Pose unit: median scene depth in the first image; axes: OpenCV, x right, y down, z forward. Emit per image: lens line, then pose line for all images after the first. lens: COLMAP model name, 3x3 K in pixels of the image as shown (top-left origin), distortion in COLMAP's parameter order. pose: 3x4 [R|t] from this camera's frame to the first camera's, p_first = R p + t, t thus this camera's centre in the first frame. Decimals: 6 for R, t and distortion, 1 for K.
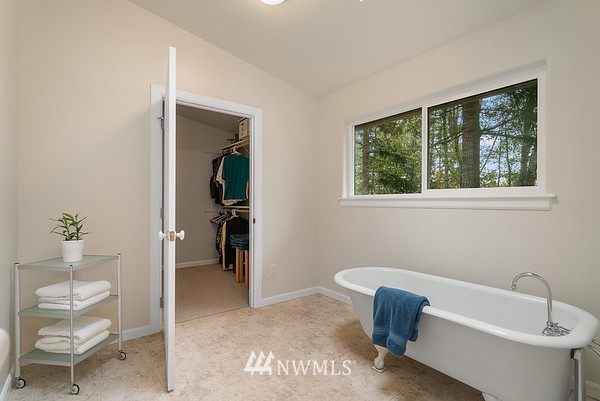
lens RADIAL K [[280.2, 0, 299.7], [0, 280.2, 201.5], [0, 0, 1]] dist [-0.005487, 0.002115]
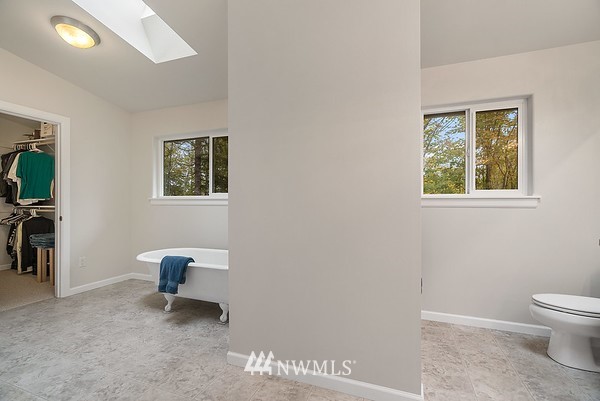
lens RADIAL K [[280.2, 0, 300.4], [0, 280.2, 201.9], [0, 0, 1]] dist [-0.005487, 0.002115]
pose [[0.855245, -0.001227, 0.518223, 0.068190], [-0.001210, 0.999990, 0.004365, -0.002106], [-0.518223, -0.004360, 0.855235, -0.396376]]
